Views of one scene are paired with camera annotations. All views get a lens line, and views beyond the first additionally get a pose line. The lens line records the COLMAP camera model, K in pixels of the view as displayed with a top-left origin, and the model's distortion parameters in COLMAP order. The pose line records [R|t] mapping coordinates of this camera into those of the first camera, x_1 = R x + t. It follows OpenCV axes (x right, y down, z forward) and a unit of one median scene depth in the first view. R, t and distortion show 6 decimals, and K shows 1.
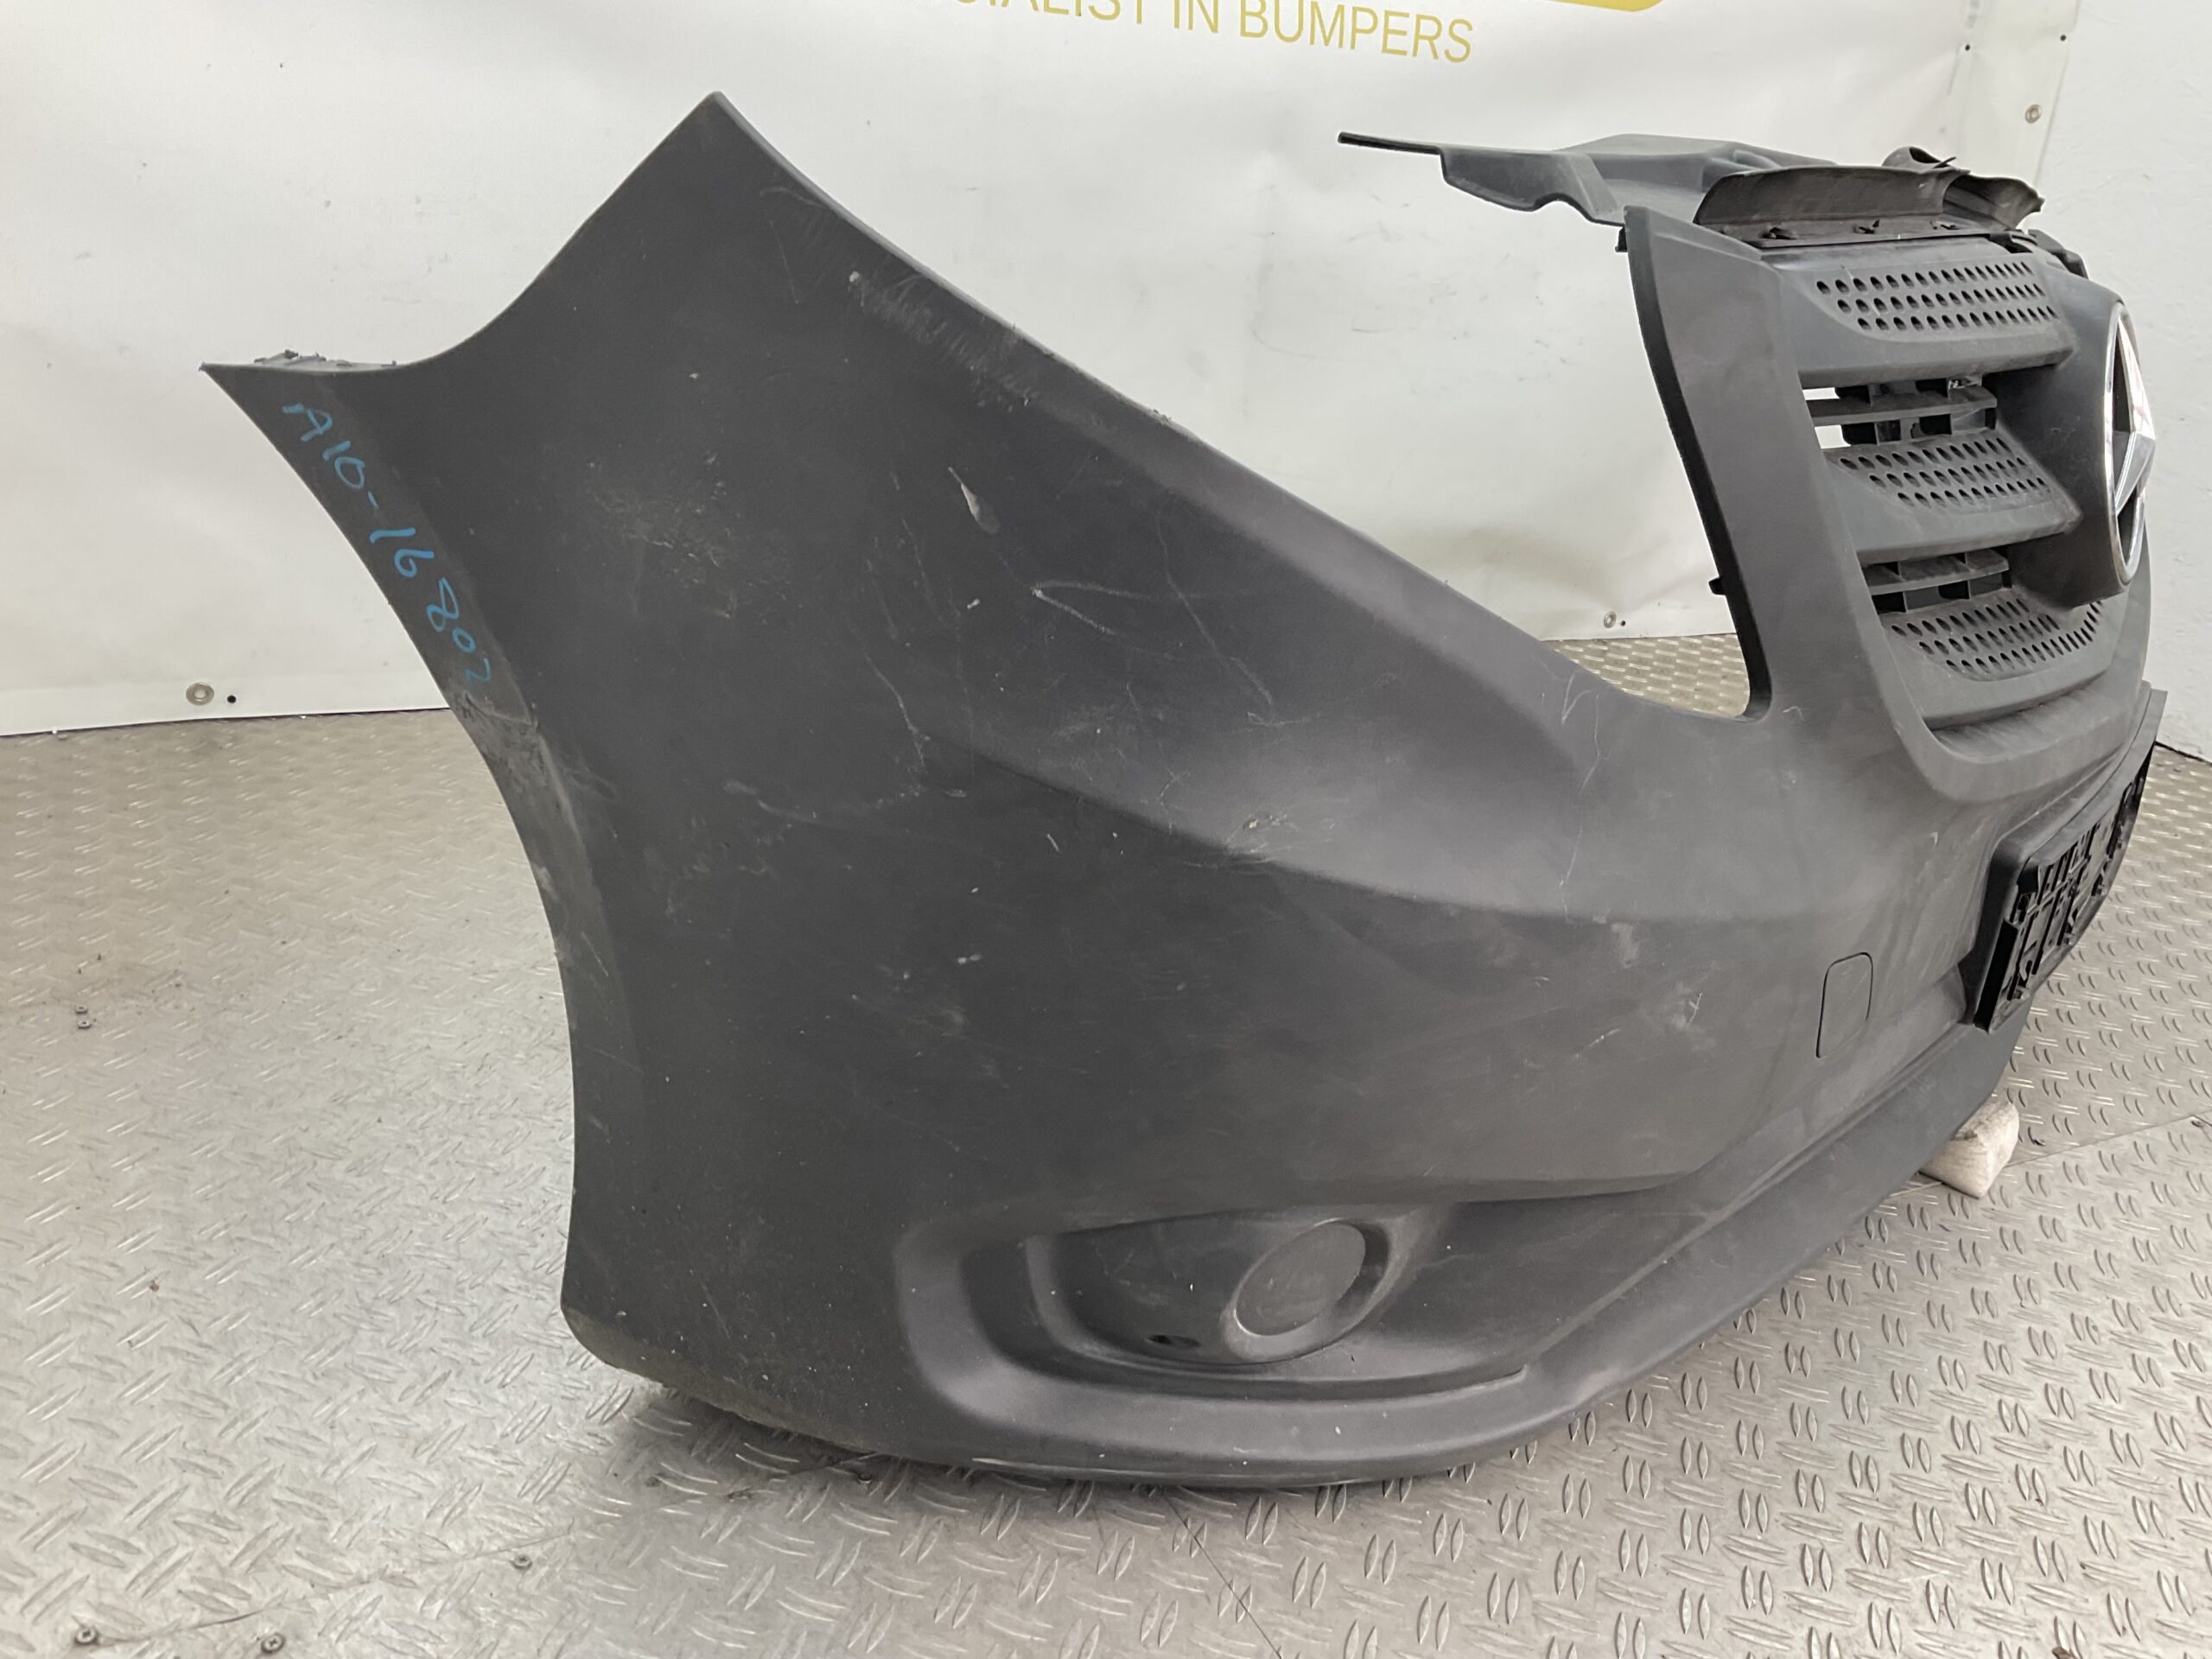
lens RADIAL K [[1862.6, 0, 1106.0], [0, 1862.6, 829.5], [0, 0, 1]] dist [0.122287, -0.281101]
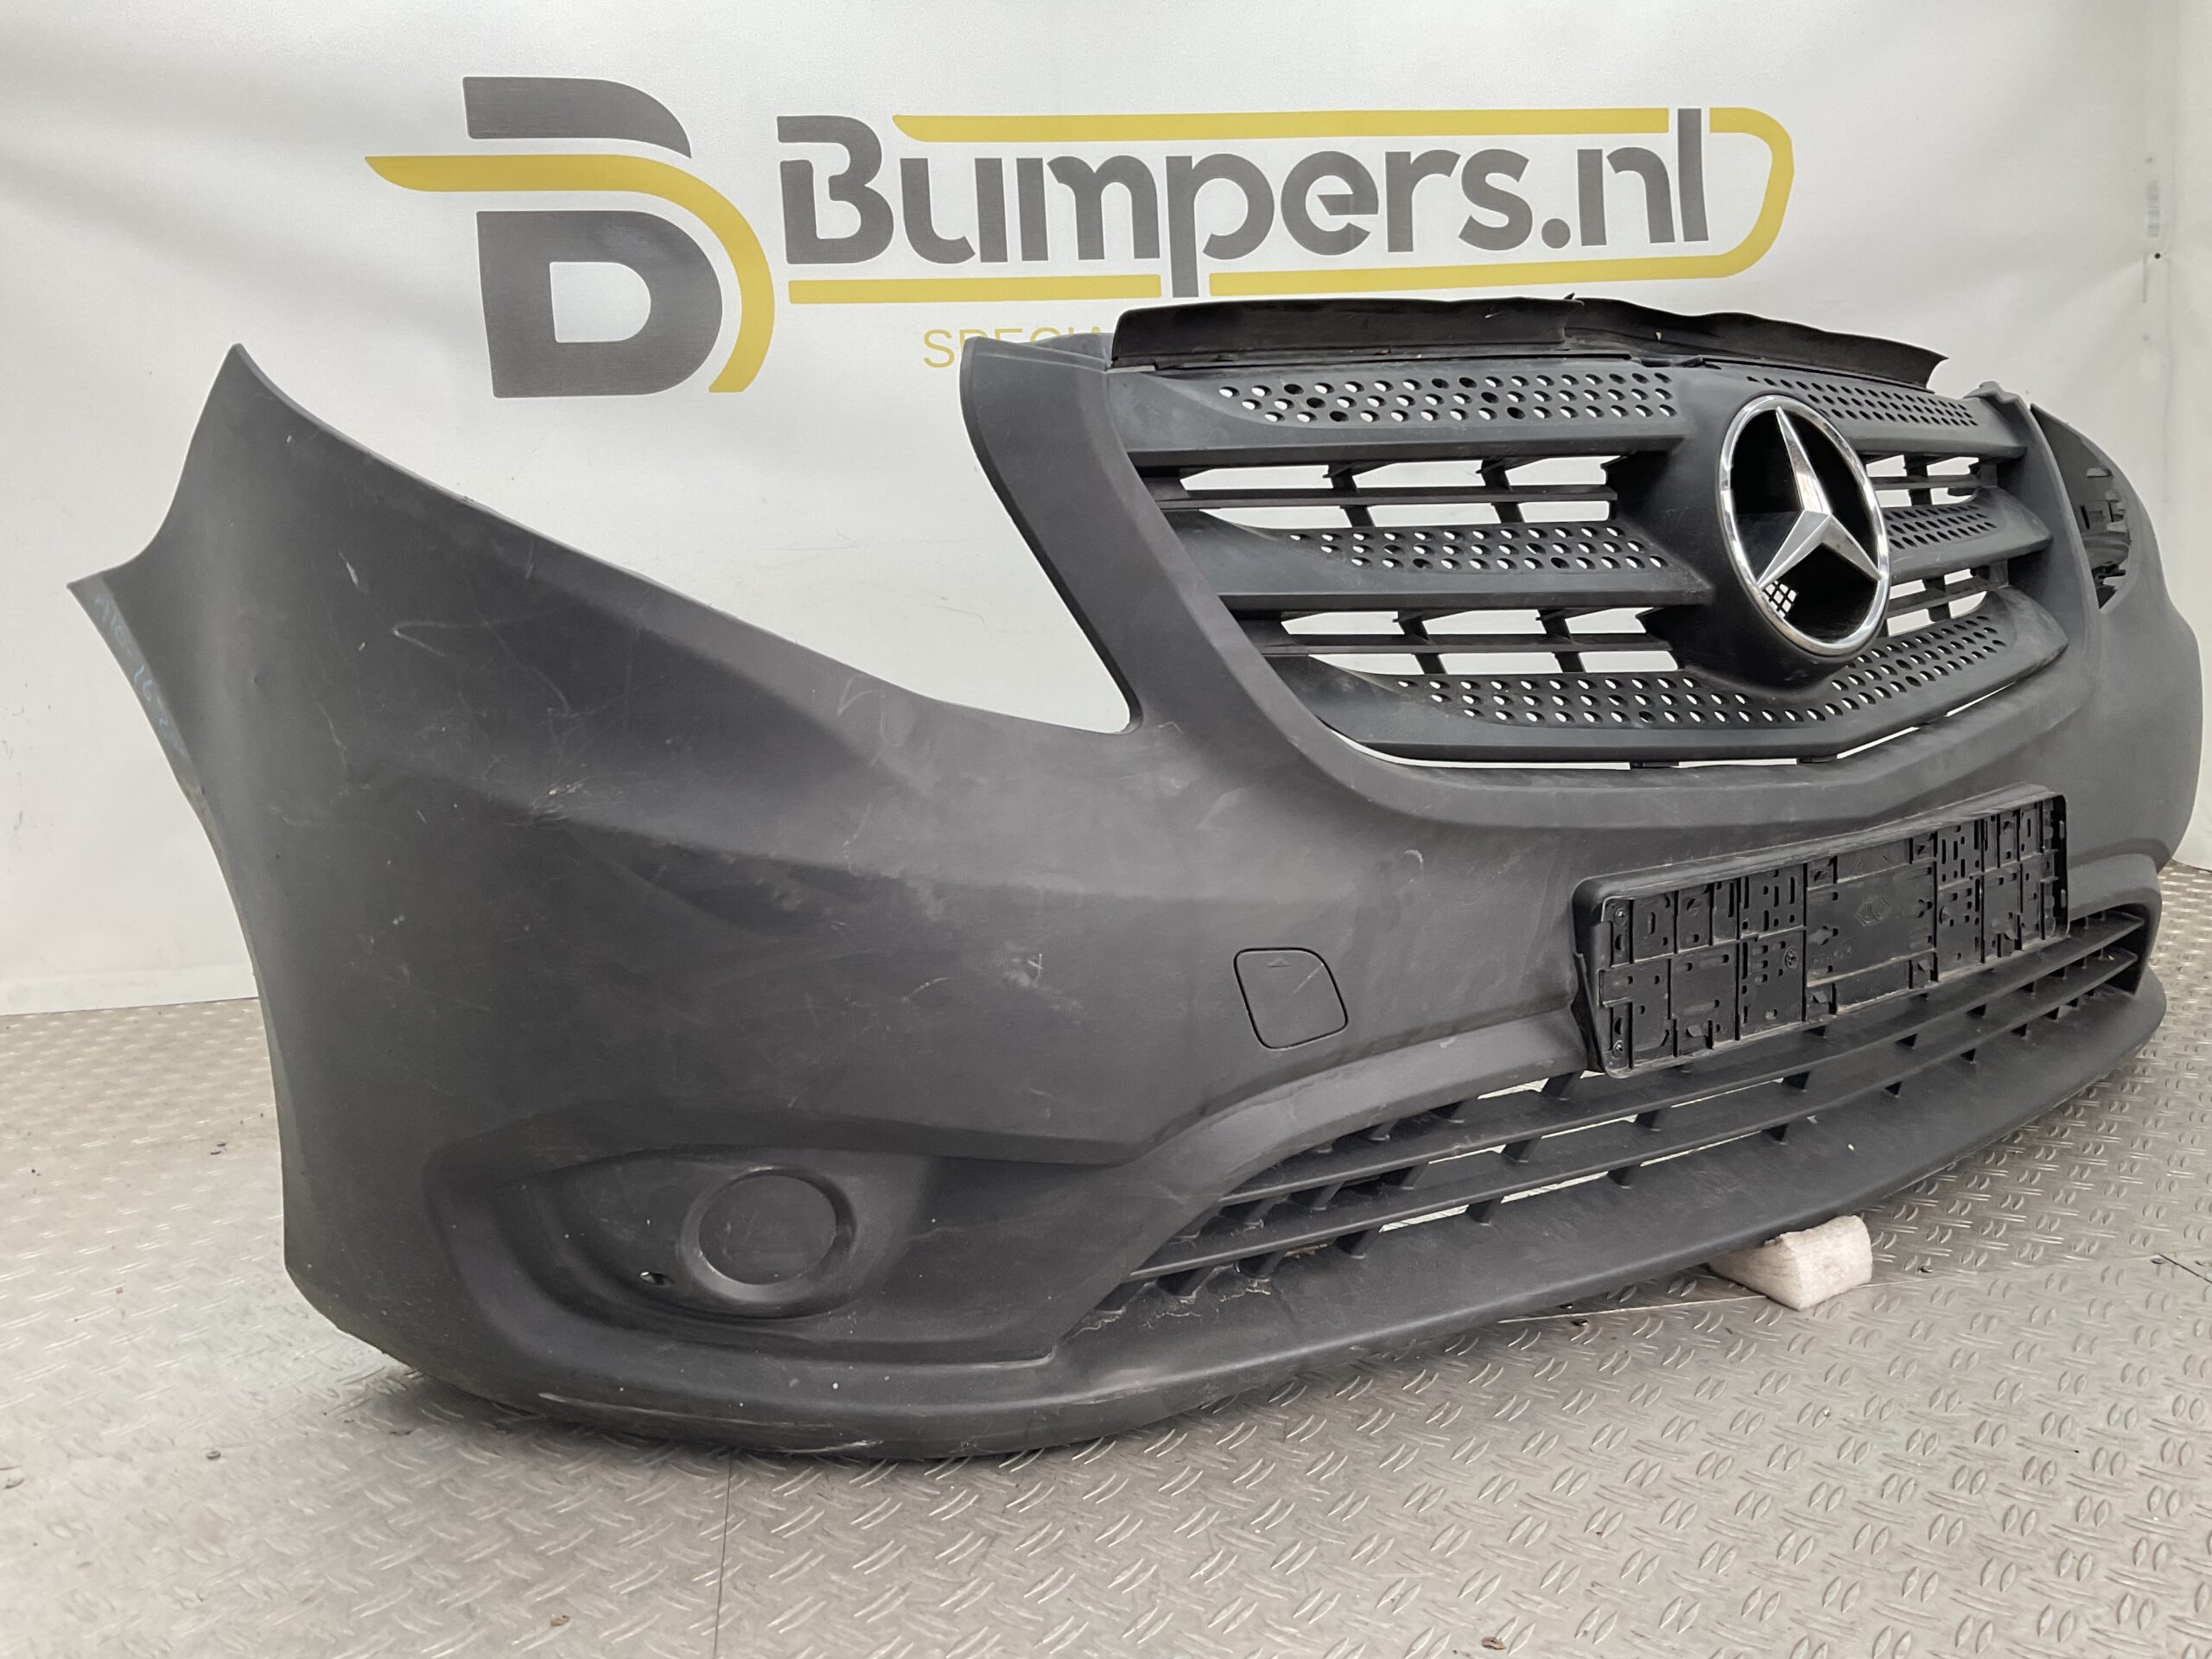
lens RADIAL K [[1862.6, 0, 1106.0], [0, 1862.6, 829.5], [0, 0, 1]] dist [0.122287, -0.281101]
pose [[0.935626, -0.082627, -0.343187, 0.734048], [0.002395, 0.973682, -0.227899, 0.267091], [0.352986, 0.212406, 0.911200, -0.048077]]
